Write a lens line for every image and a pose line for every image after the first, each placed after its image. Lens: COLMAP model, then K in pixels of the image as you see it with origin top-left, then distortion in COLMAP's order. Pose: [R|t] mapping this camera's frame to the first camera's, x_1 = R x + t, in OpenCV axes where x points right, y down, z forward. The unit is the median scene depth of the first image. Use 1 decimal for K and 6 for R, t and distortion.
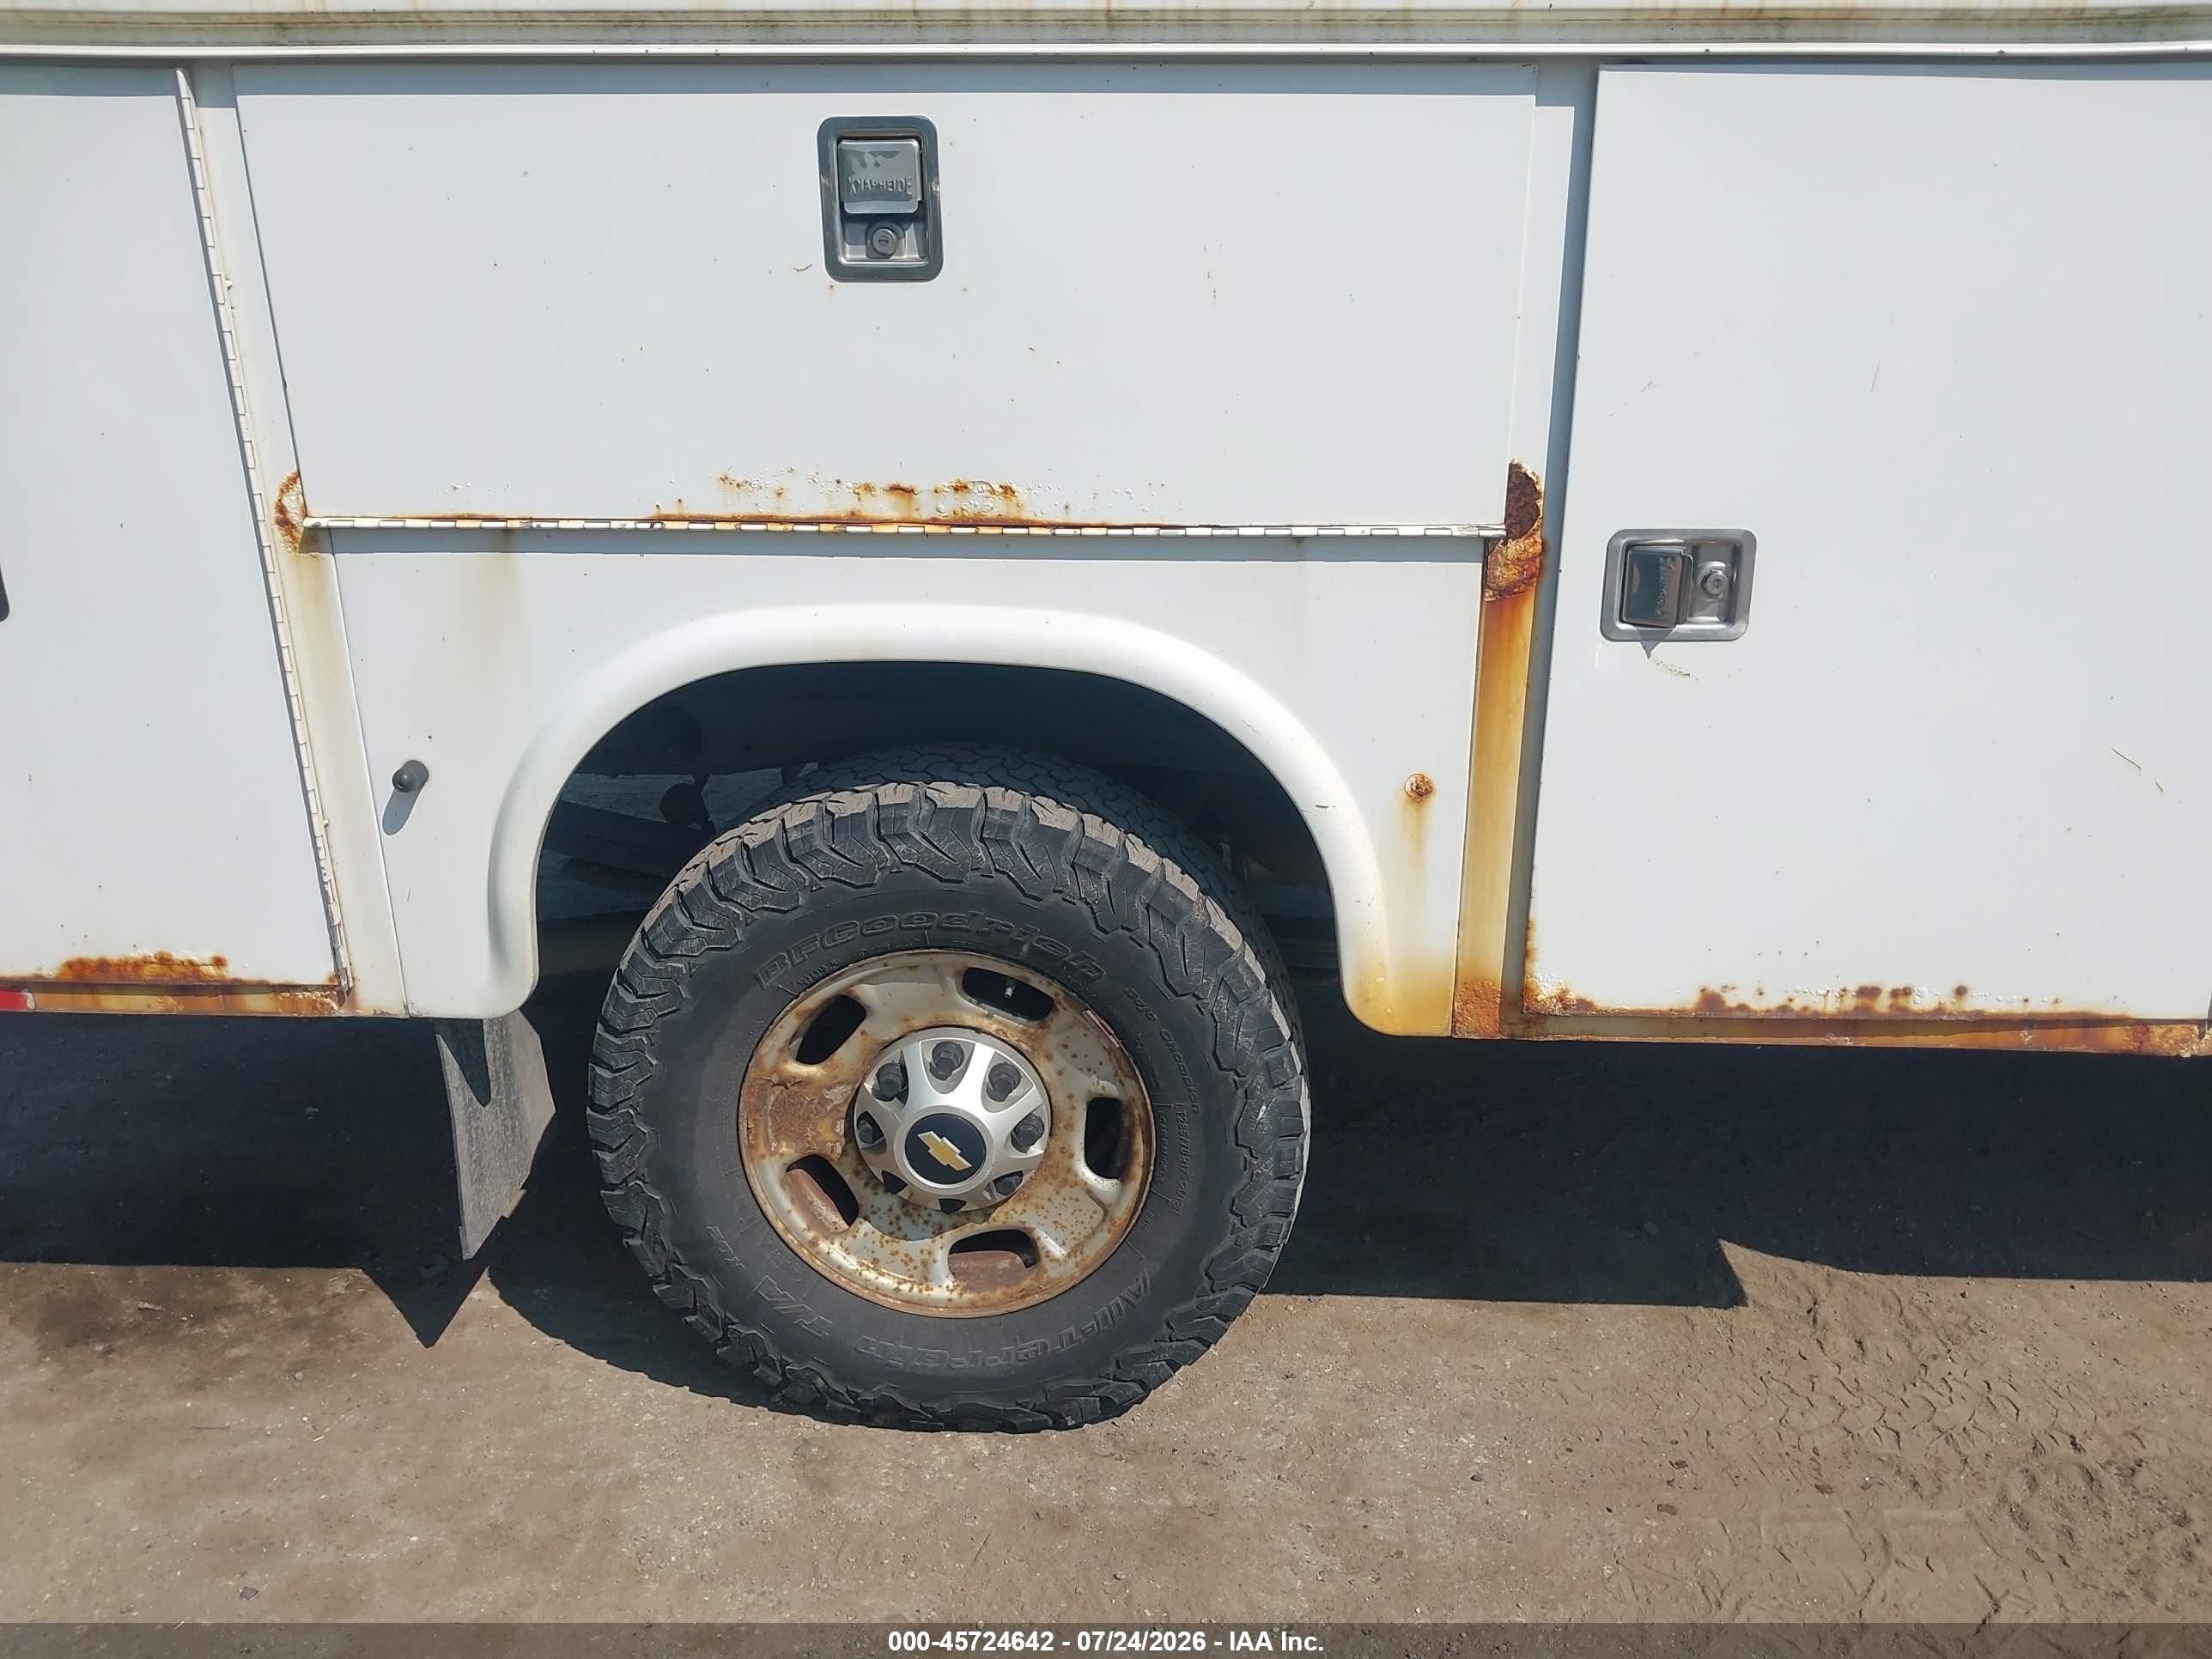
lens RADIAL K [[1758.7, 0, 1181.9], [0, 1758.7, 888.0], [0, 0, 1]] dist [0.051628, -0.134250]
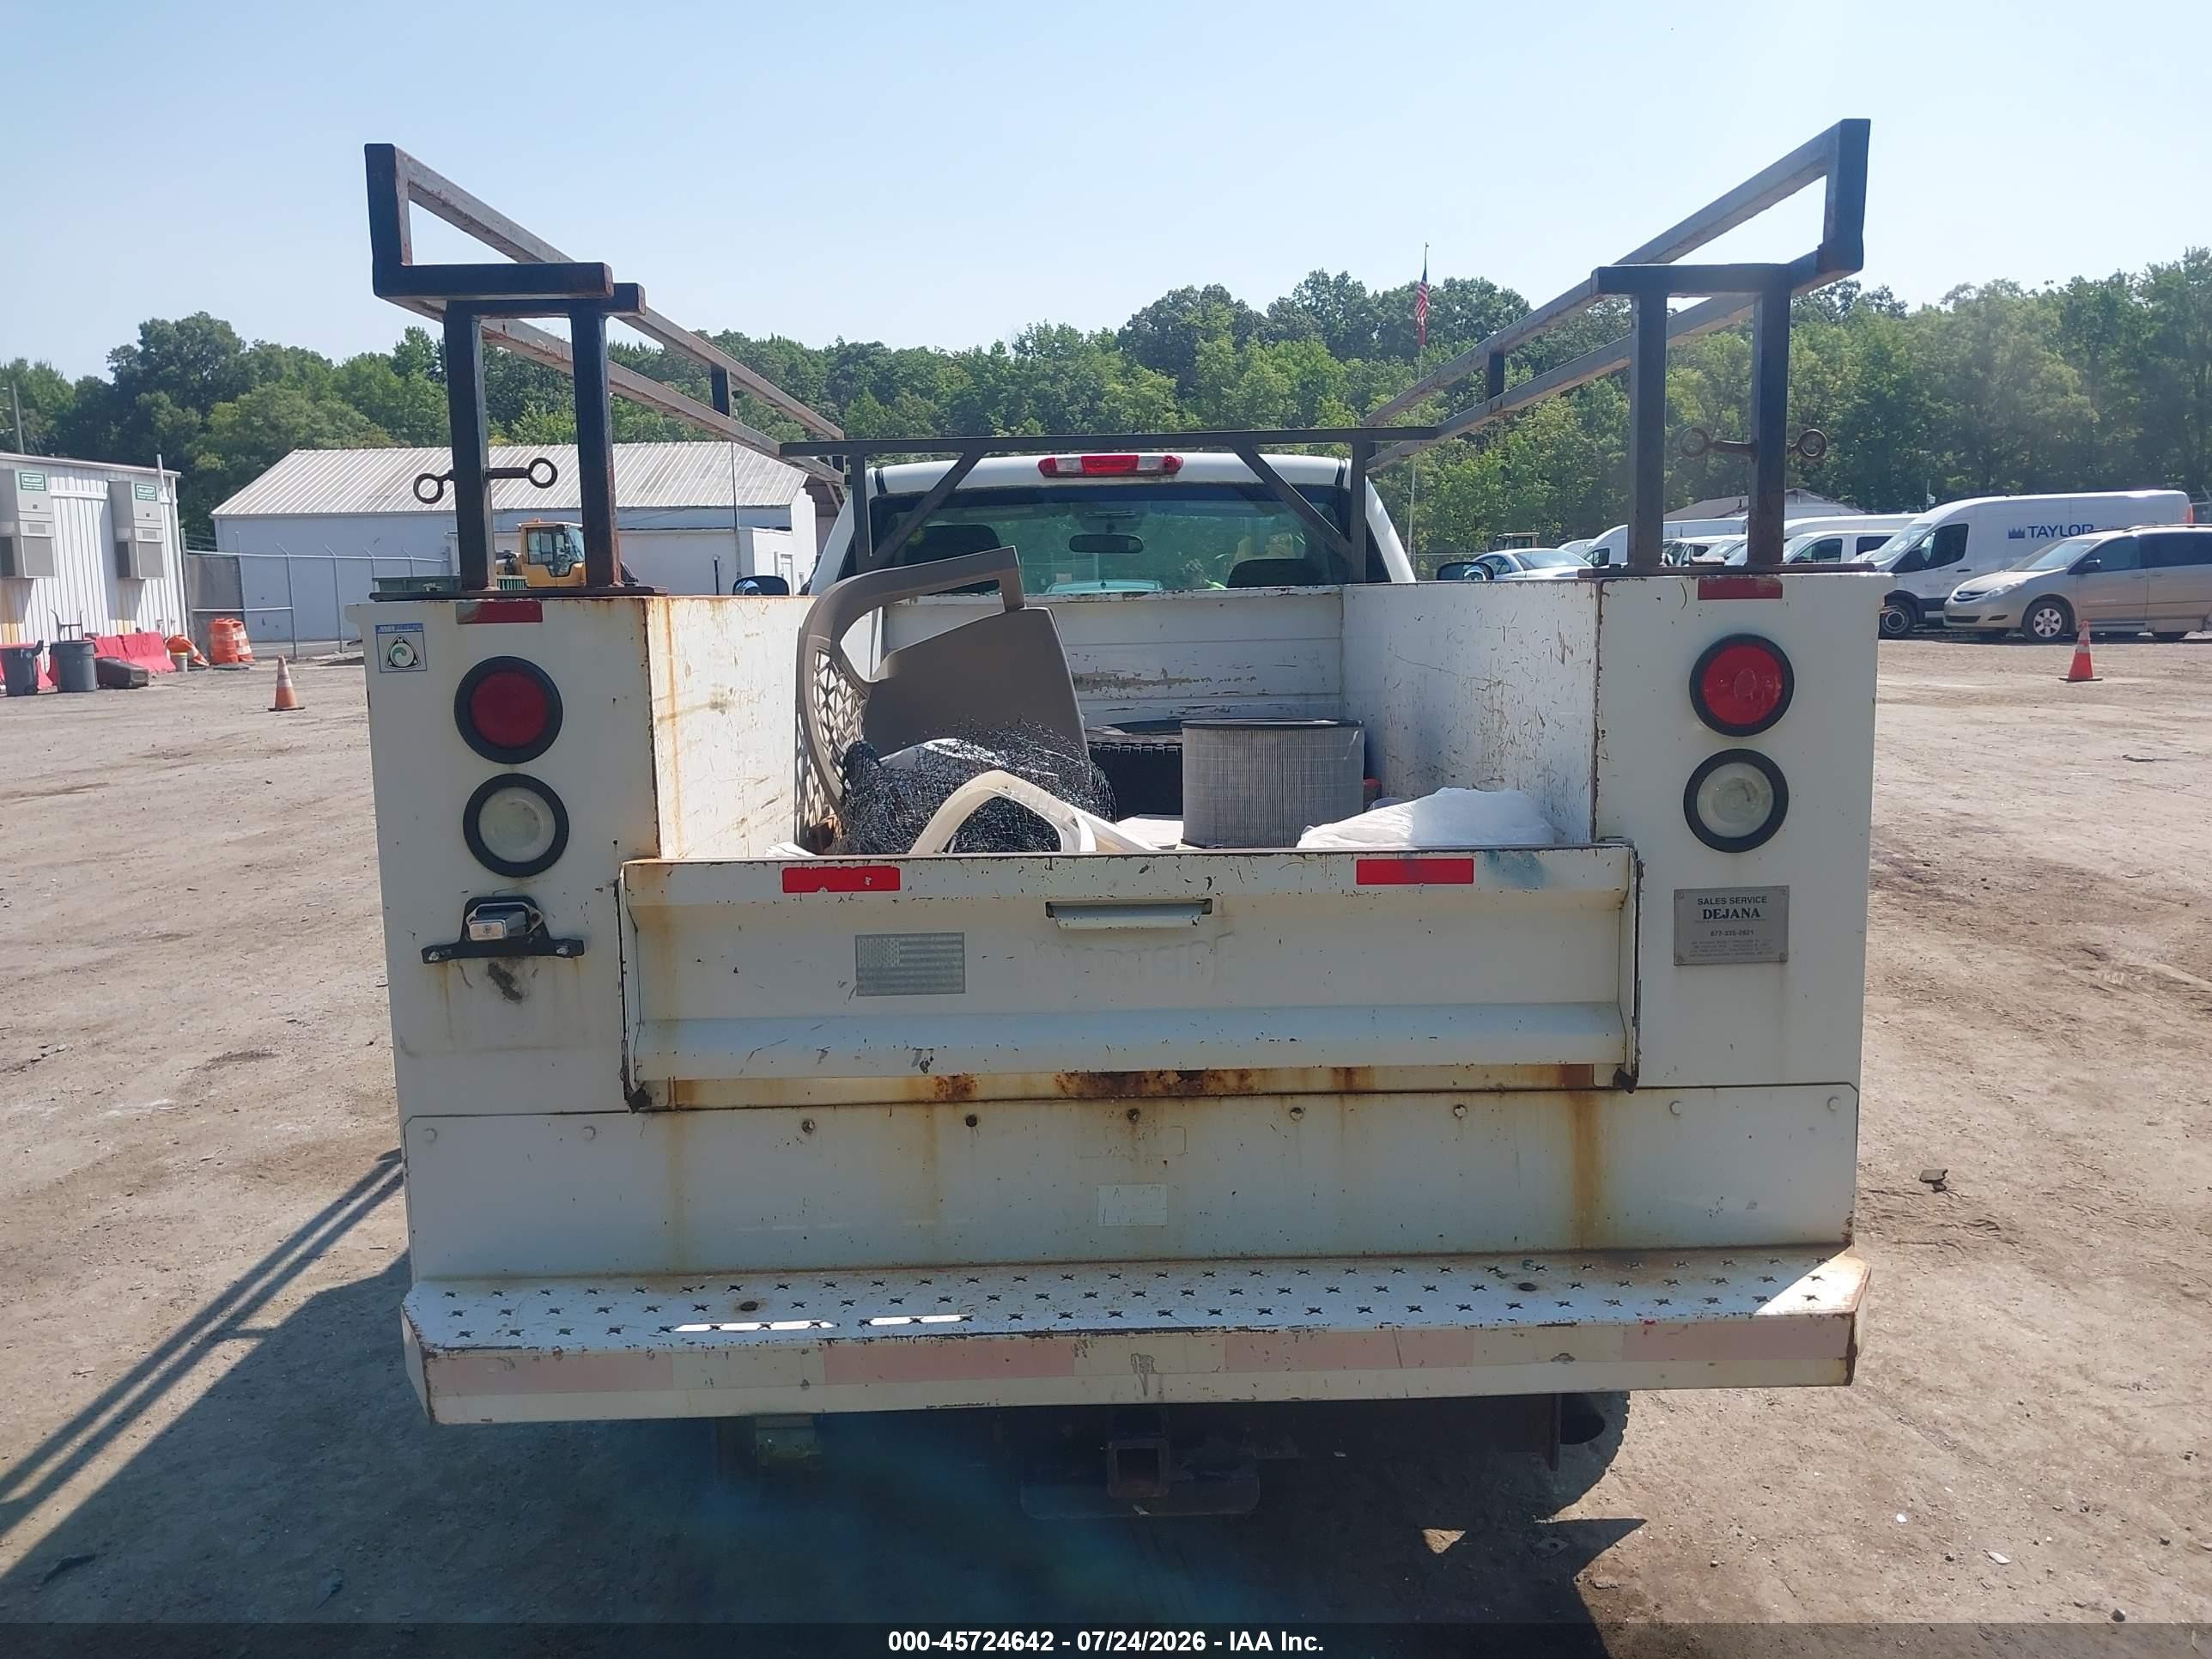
lens RADIAL K [[1719.4, 0, 1137.2], [0, 1719.4, 834.5], [0, 0, 1]] dist [0.029604, -0.054744]
pose [[-0.040313, -0.147175, 0.988289, -1.895672], [0.384239, 0.910751, 0.151302, -0.637975], [-0.922353, 0.385838, 0.019836, 1.343819]]
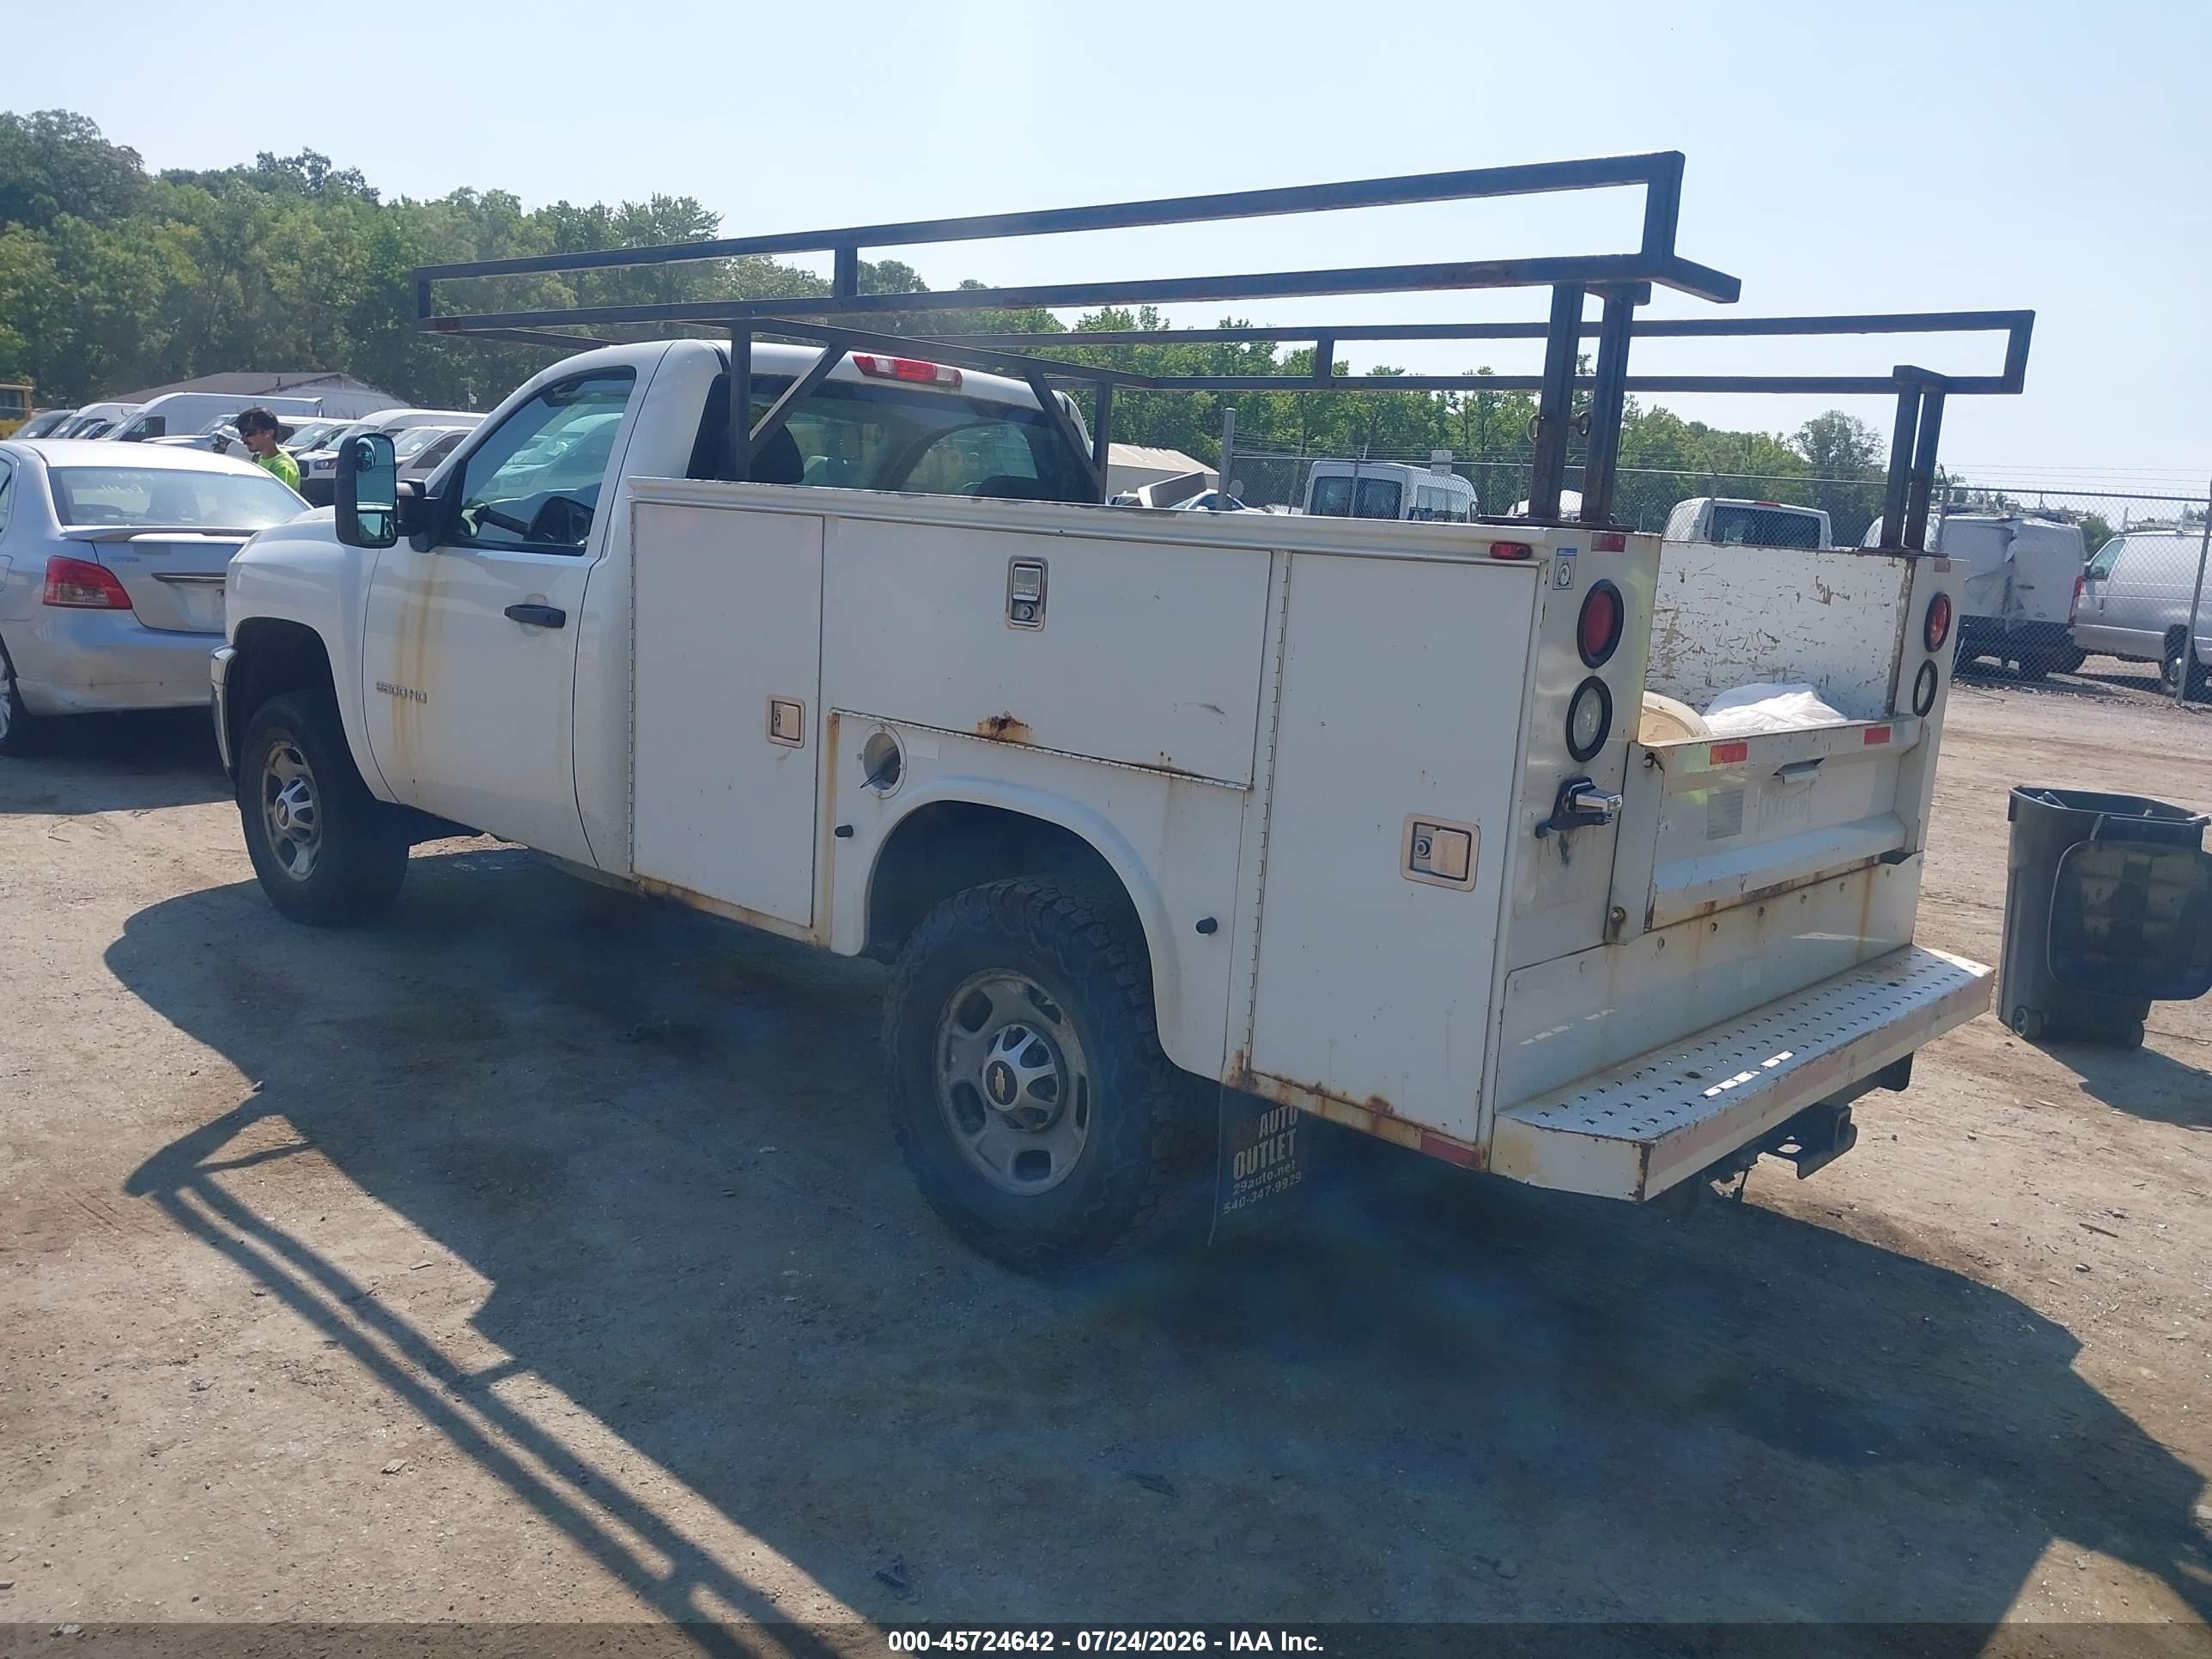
lens RADIAL K [[1730.4, 0, 1122.8], [0, 1730.4, 833.8], [0, 0, 1]] dist [0.020399, -0.053430]
pose [[-0.753010, -0.173658, 0.634681, -1.339655], [0.174070, 0.877612, 0.446651, -1.263084], [-0.634567, 0.446812, -0.630622, 2.975791]]
